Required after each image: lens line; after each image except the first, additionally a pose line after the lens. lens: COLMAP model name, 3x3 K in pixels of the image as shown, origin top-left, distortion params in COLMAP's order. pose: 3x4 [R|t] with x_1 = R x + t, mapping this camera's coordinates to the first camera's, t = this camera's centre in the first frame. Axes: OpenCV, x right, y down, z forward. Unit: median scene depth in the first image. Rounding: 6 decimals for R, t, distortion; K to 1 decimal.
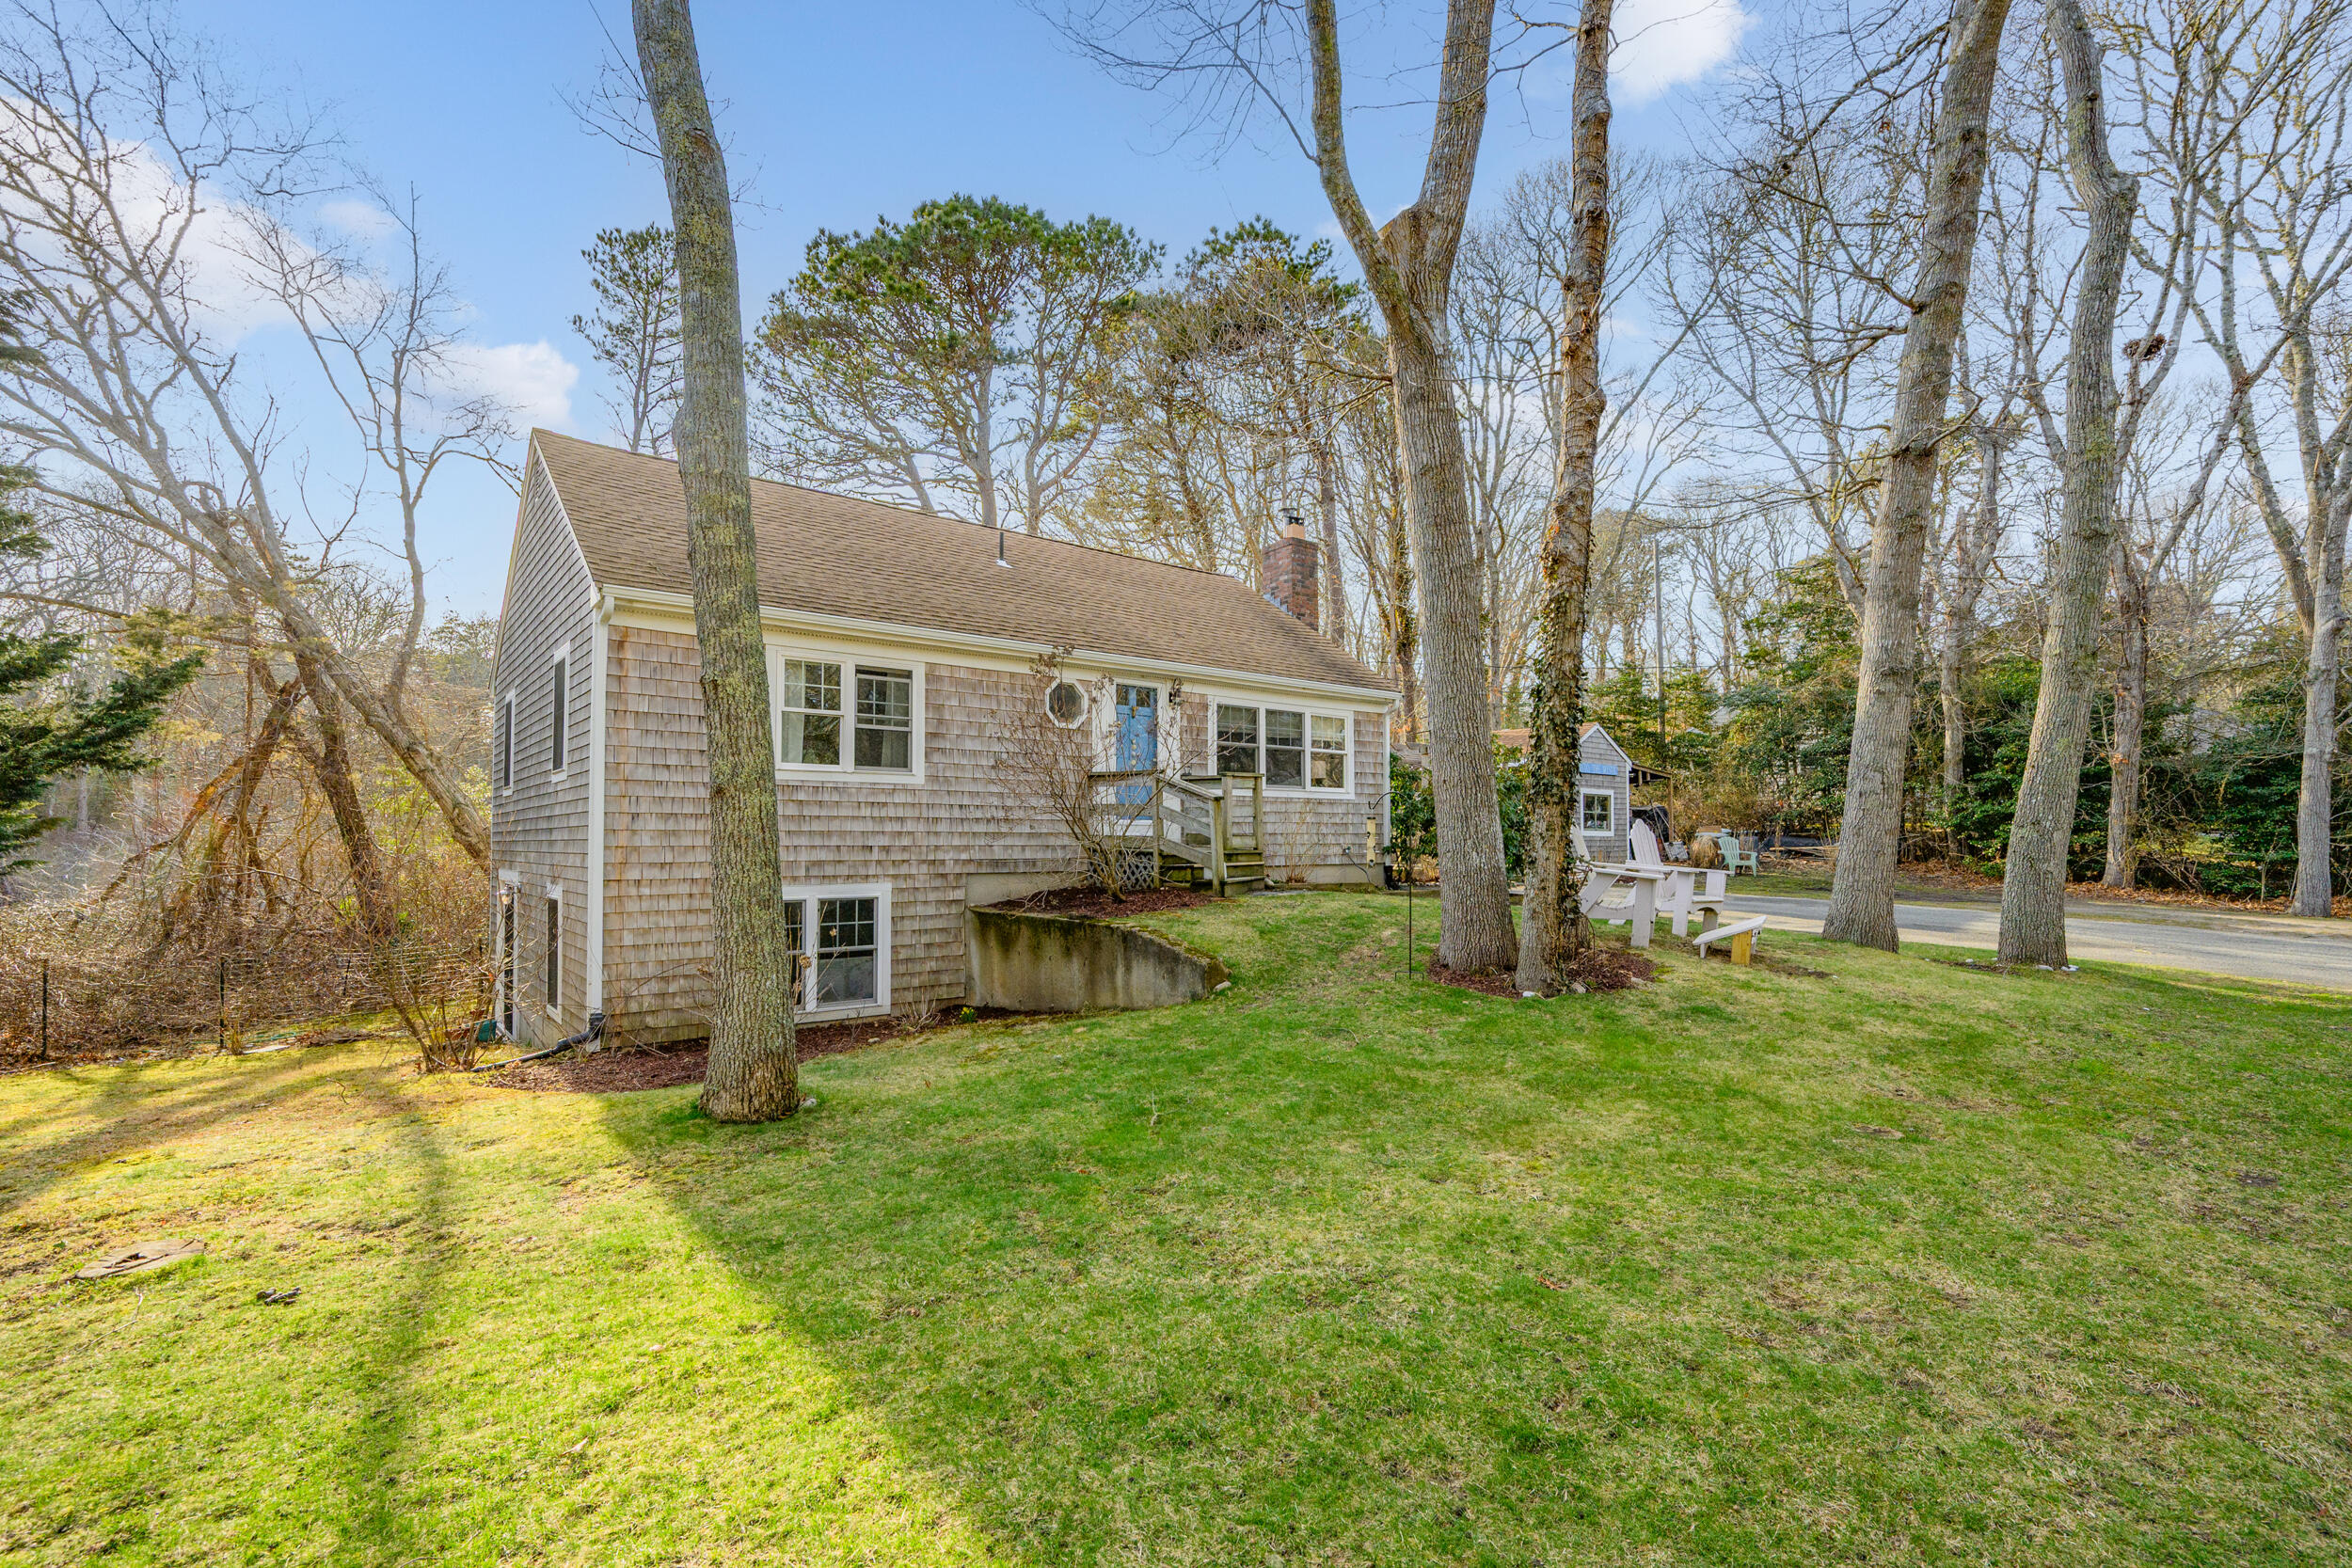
lens RADIAL K [[1035.4, 0, 1165.9], [0, 1035.4, 798.1], [0, 0, 1]] dist [0.001347, -0.001041]
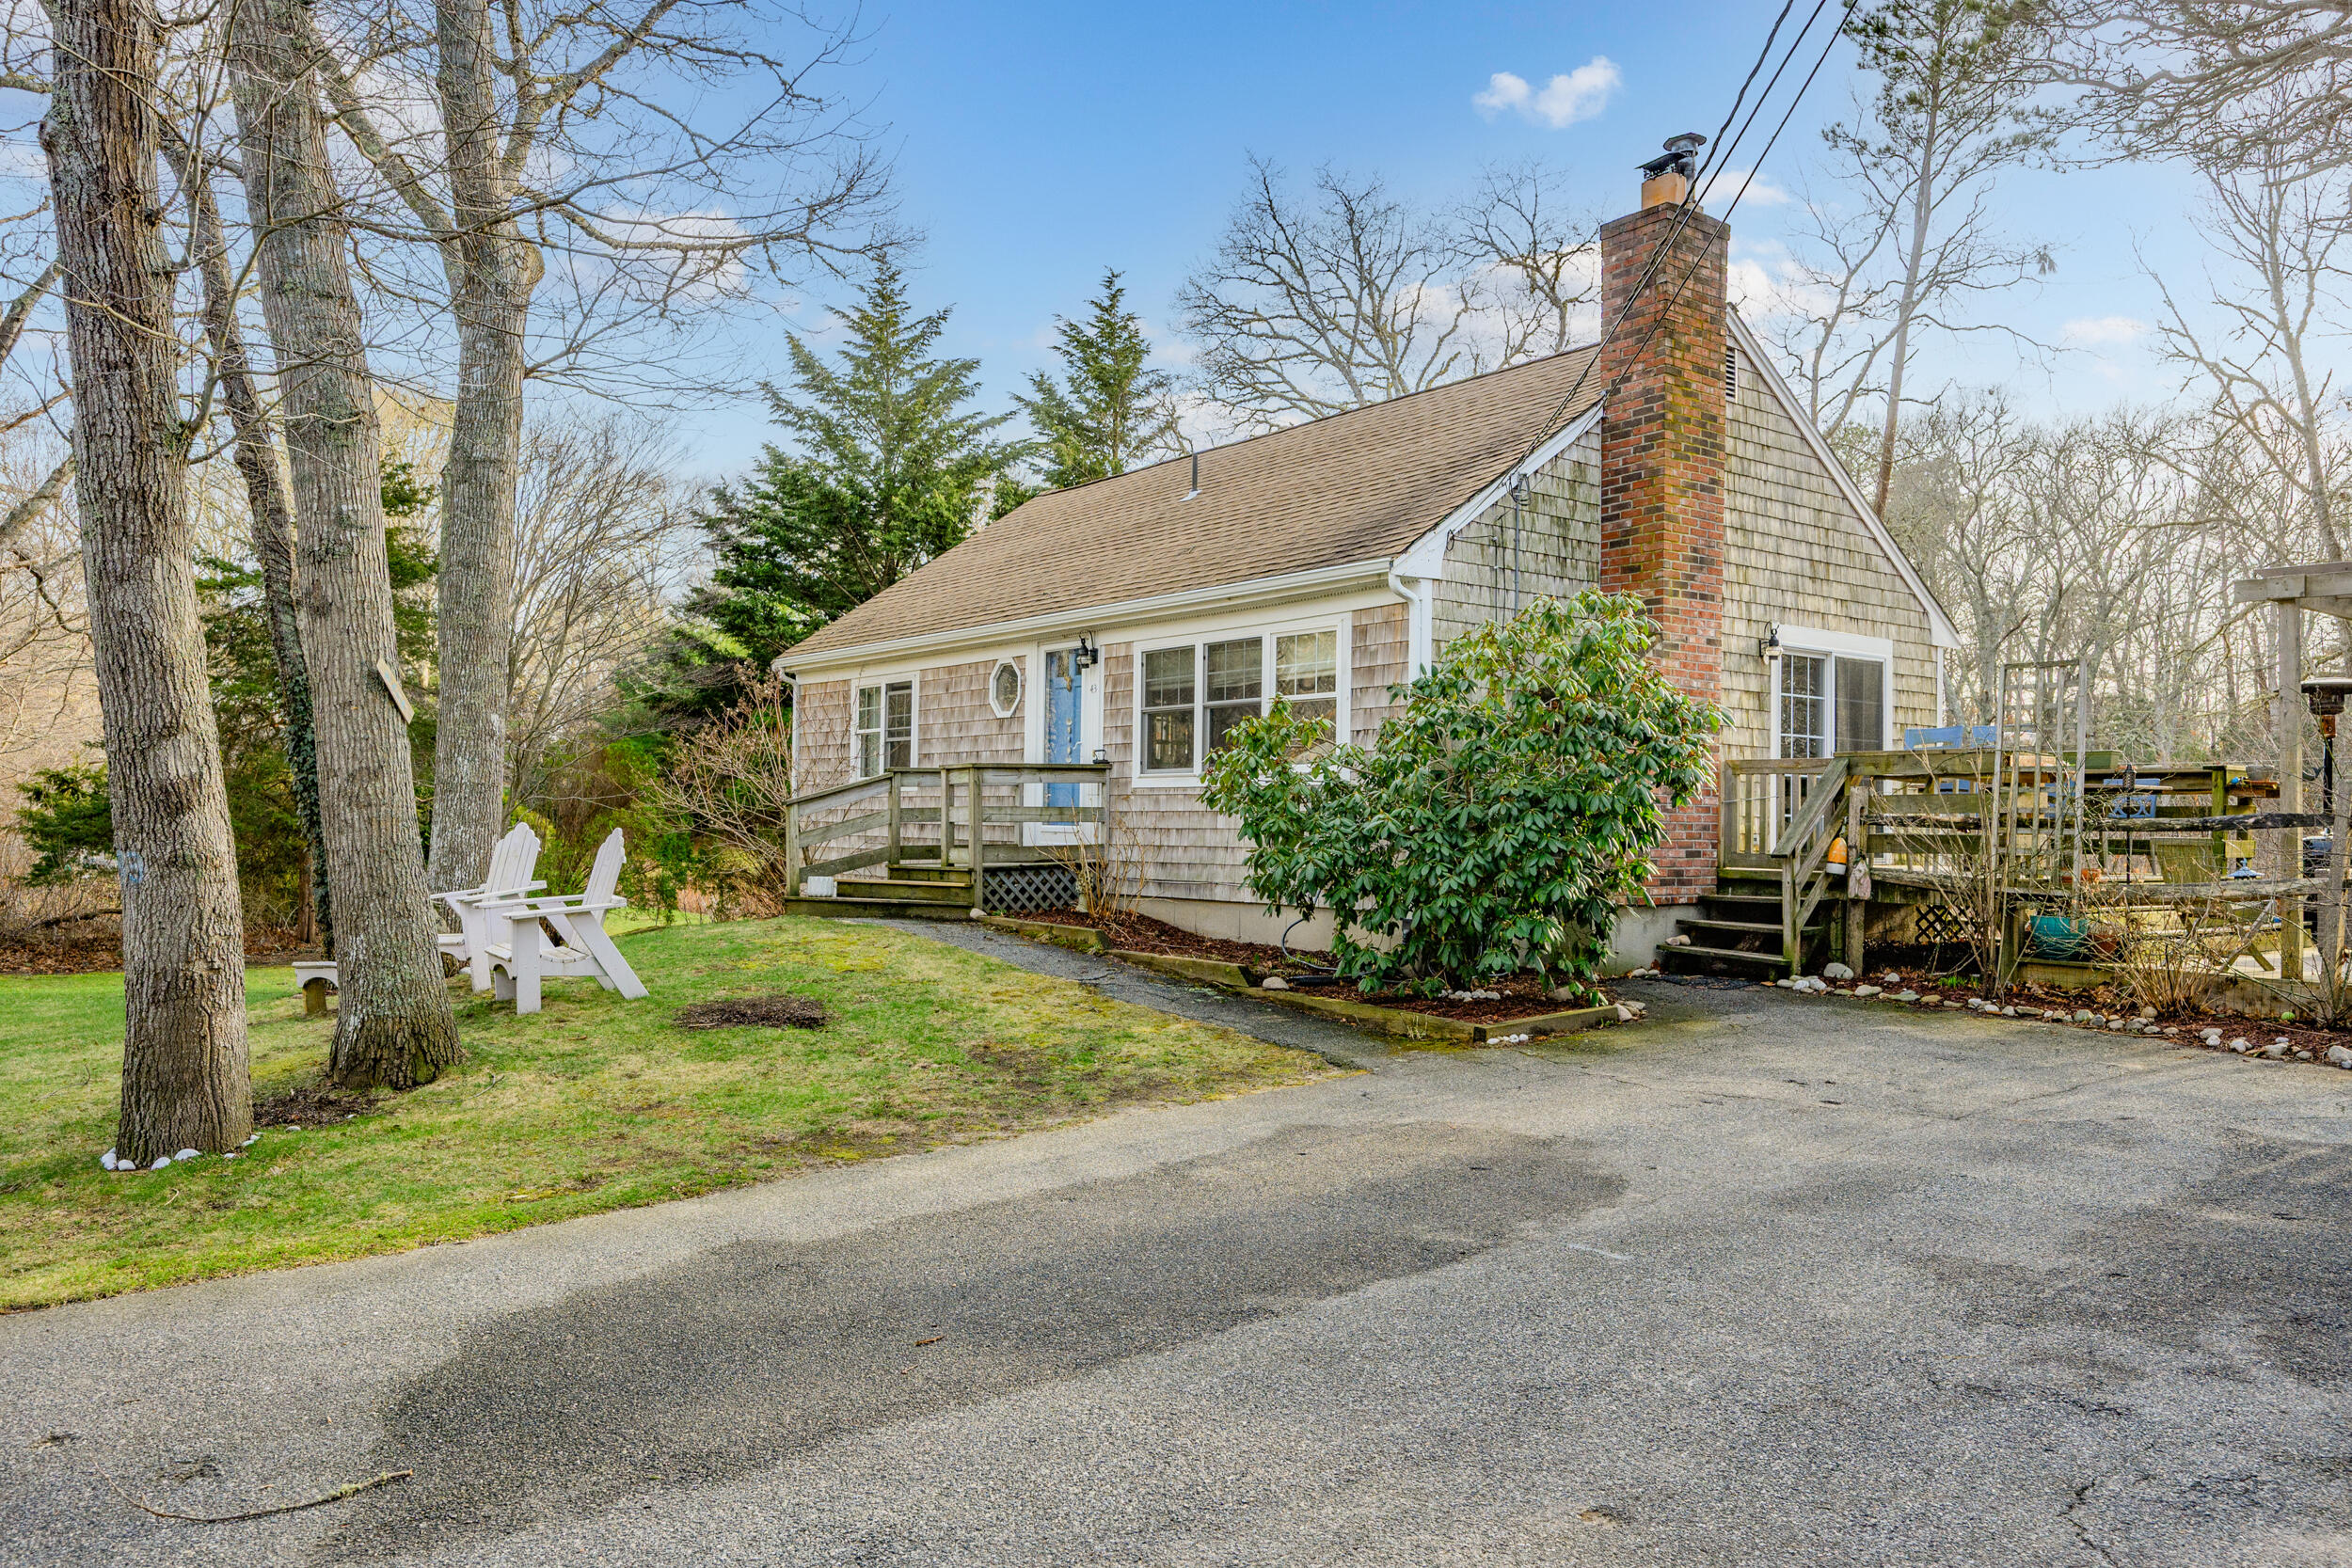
lens RADIAL K [[1645.1, 0, 1203.2], [0, 1645.1, 792.7], [0, 0, 1]] dist [0.005373, -0.008636]
pose [[-0.006064, -0.017845, -0.999822, 1.074898], [0.027050, 0.999472, -0.018002, 0.019732], [0.999616, -0.027154, -0.005578, 1.005919]]
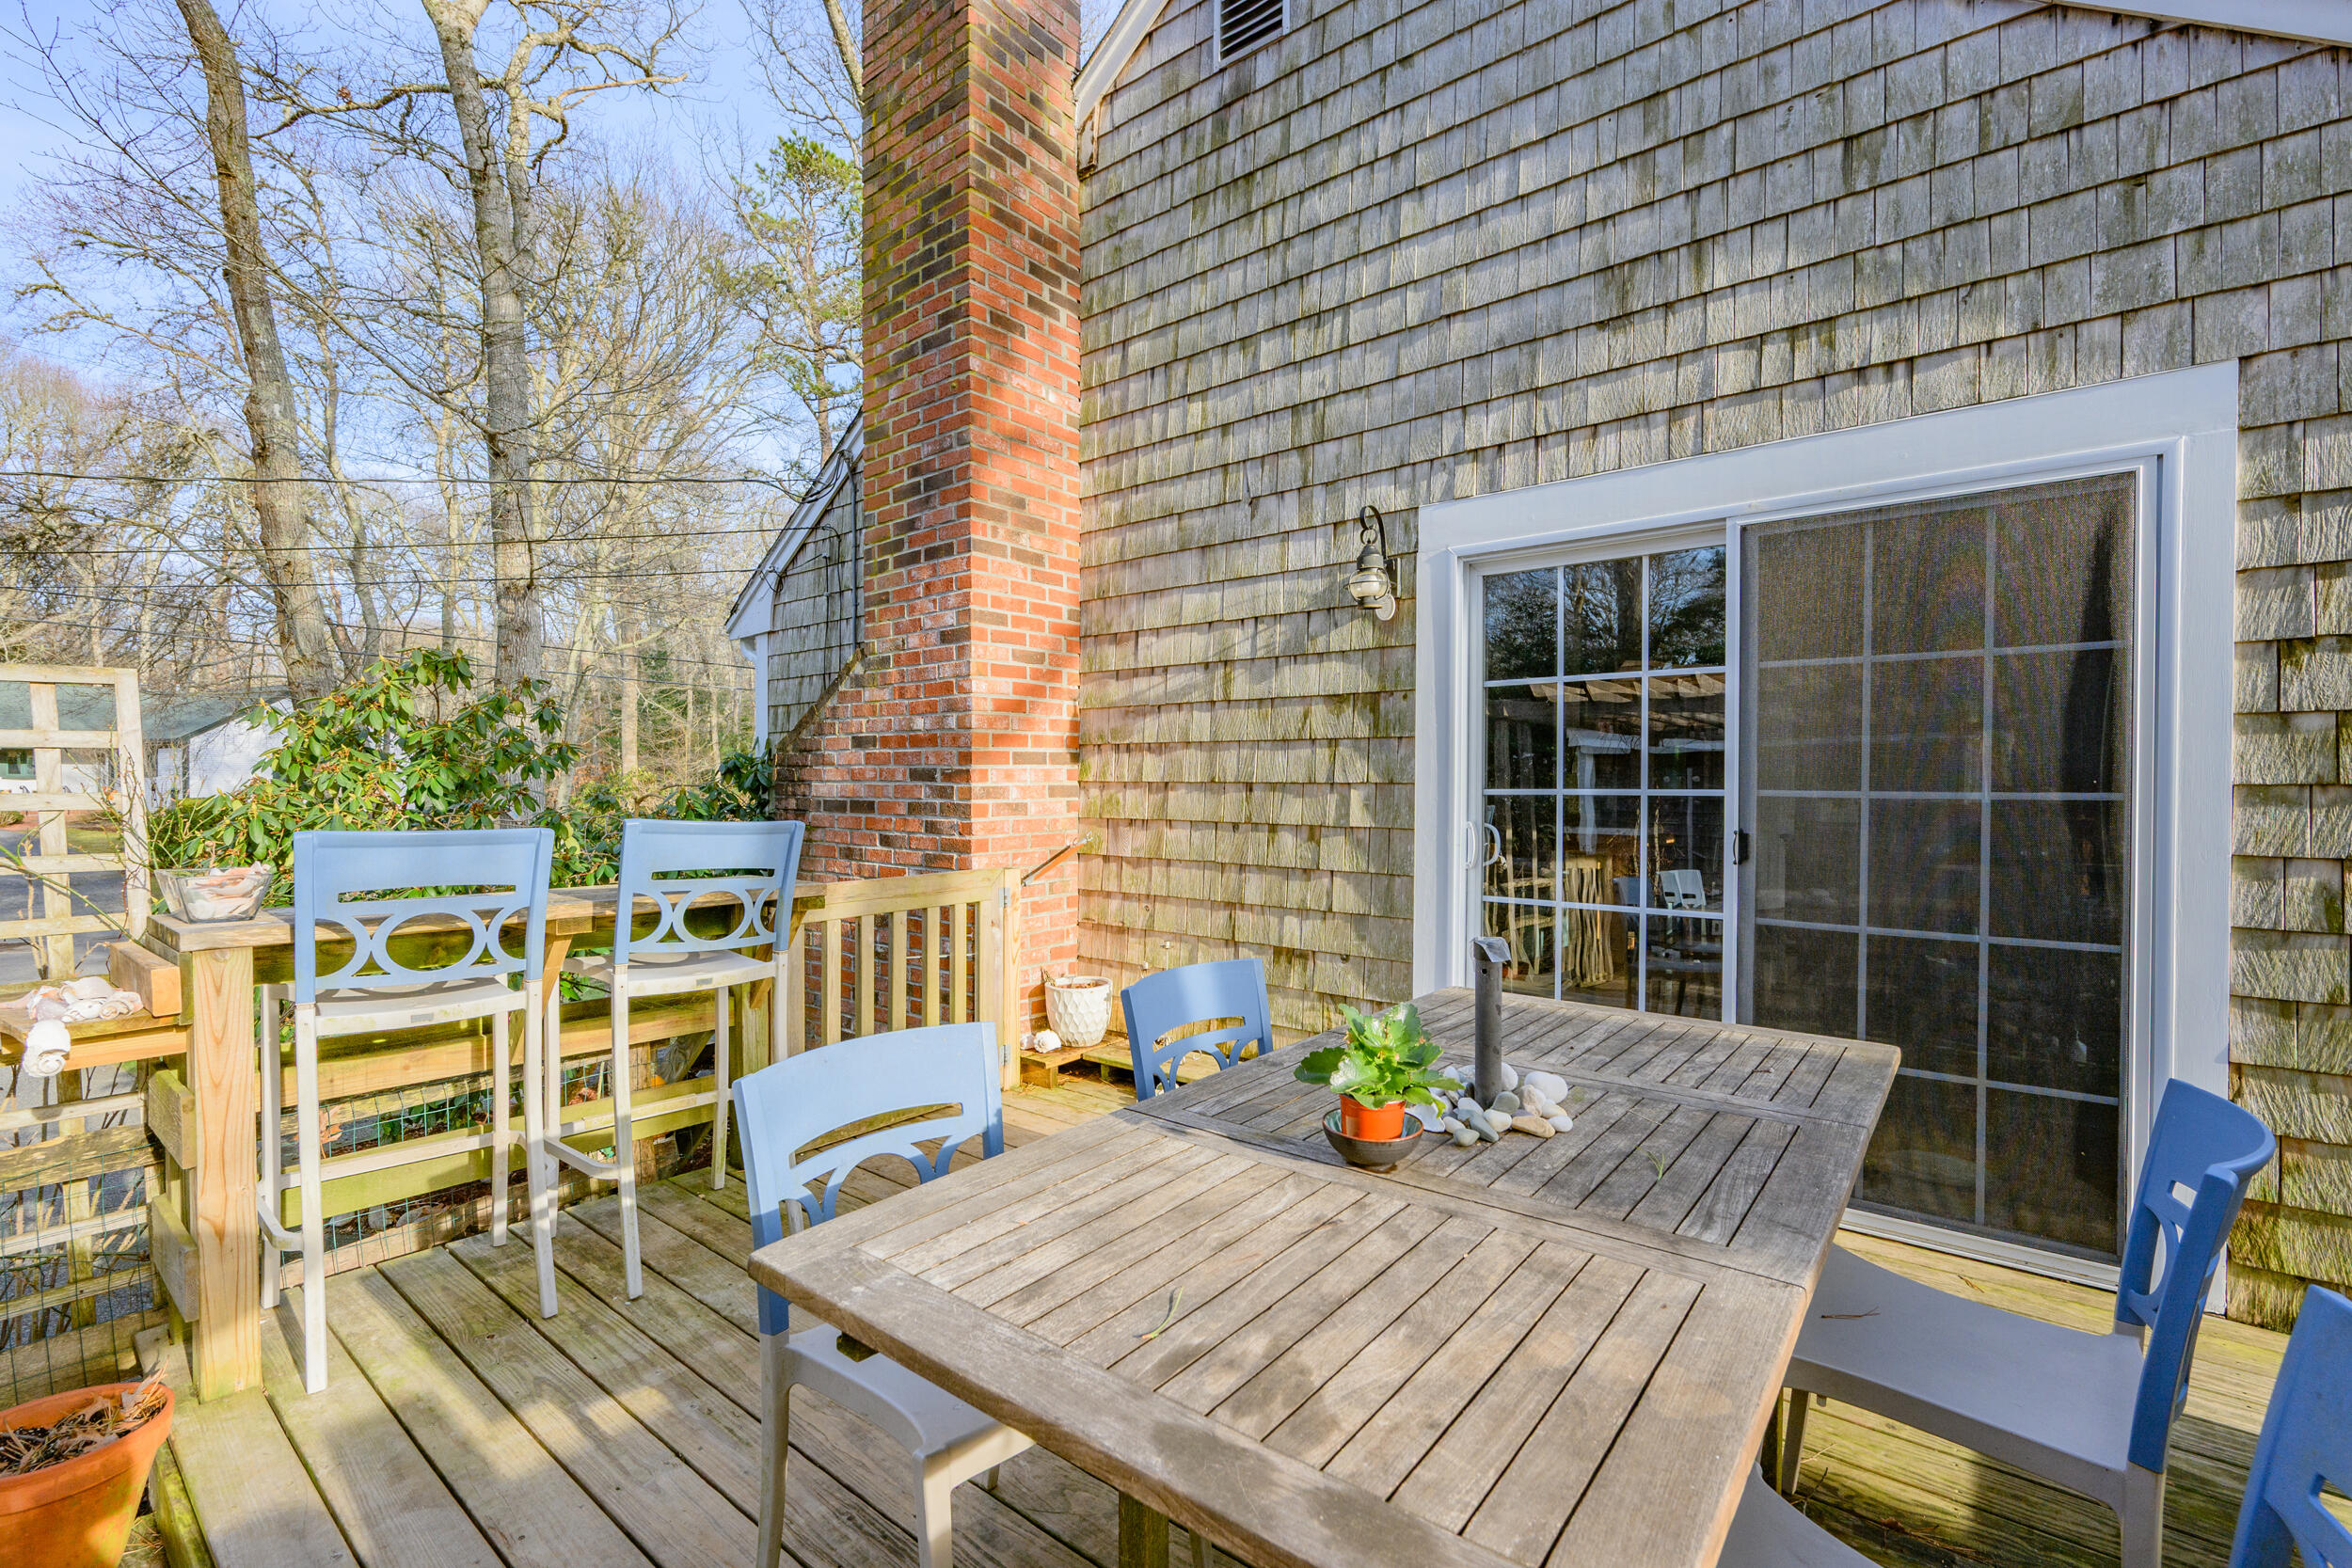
lens RADIAL K [[1035.4, 0, 1197.5], [0, 1035.4, 791.9], [0, 0, 1]] dist [0.001347, -0.001041]
pose [[-0.971277, 0.002697, -0.237937, 0.170304], [0.009844, 0.999535, -0.028856, -0.019285], [0.237749, -0.030369, -0.970852, 1.579808]]
